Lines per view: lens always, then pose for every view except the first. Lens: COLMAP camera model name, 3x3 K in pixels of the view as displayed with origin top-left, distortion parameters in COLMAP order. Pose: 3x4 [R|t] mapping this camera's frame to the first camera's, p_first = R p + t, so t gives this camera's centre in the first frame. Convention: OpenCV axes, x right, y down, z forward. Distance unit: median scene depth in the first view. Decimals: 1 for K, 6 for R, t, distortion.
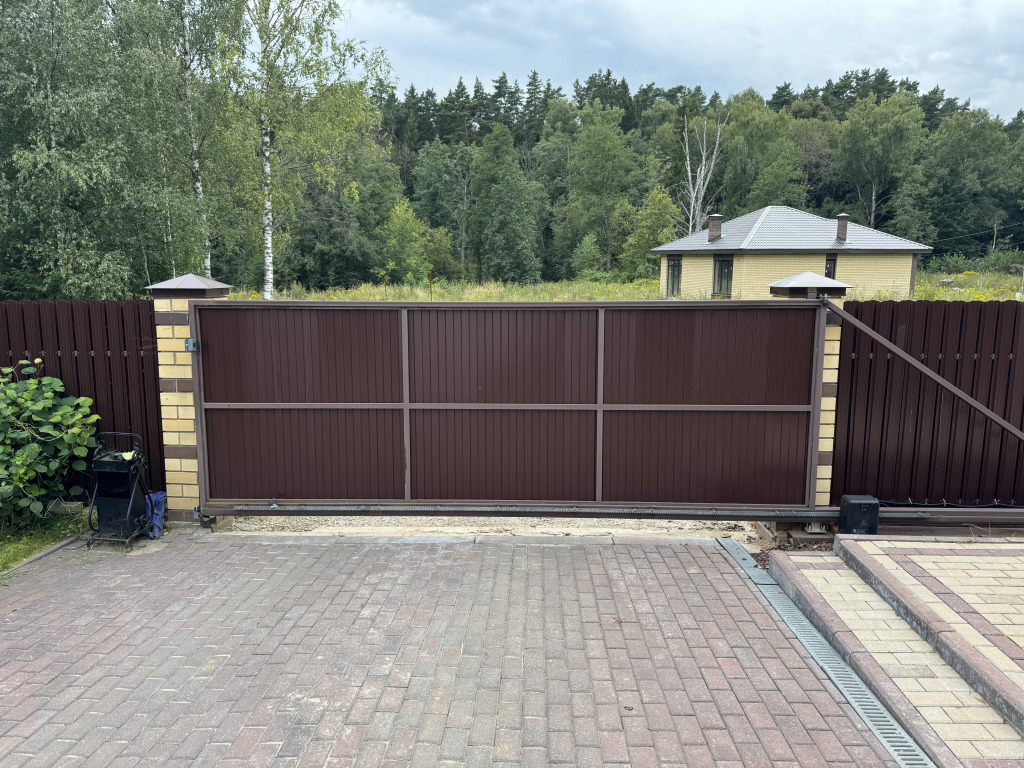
lens RADIAL K [[777.6, 0, 517.1], [0, 777.6, 388.5], [0, 0, 1]] dist [0.079412, -0.123032]
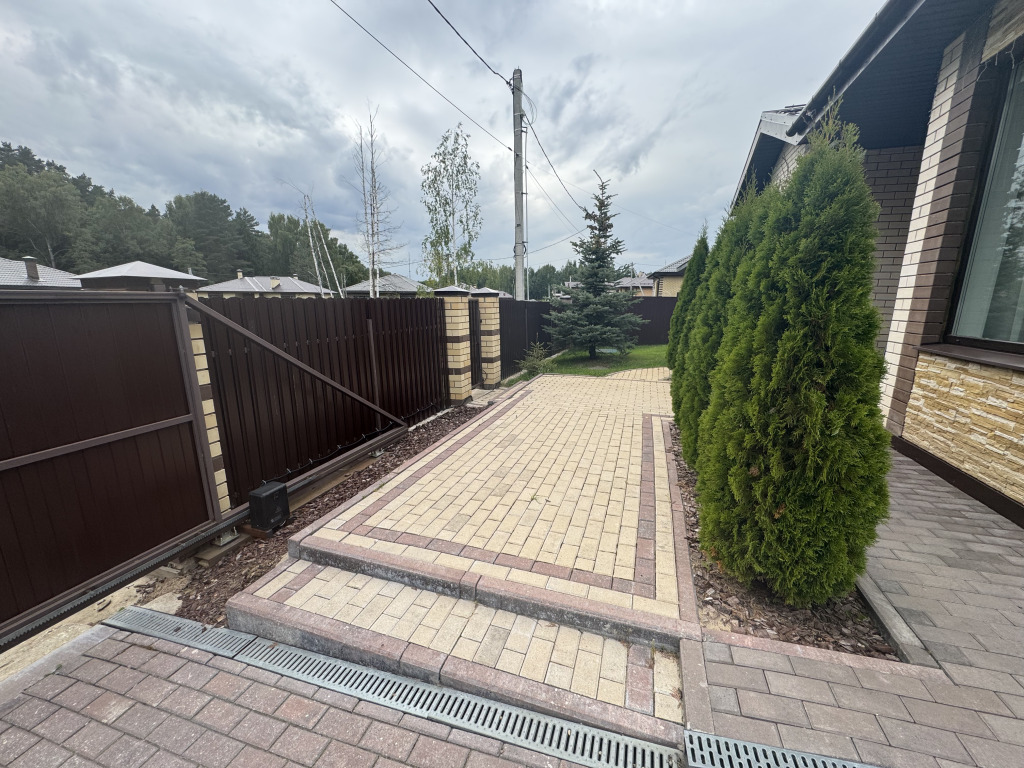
lens RADIAL K [[413.4, 0, 510.1], [0, 413.4, 382.7], [0, 0, 1]] dist [-0.000438, -0.000086]
pose [[0.304833, -0.189047, 0.933455, 0.054630], [0.163234, 0.975970, 0.144351, -0.021170], [-0.938313, 0.108369, 0.328367, 0.506913]]
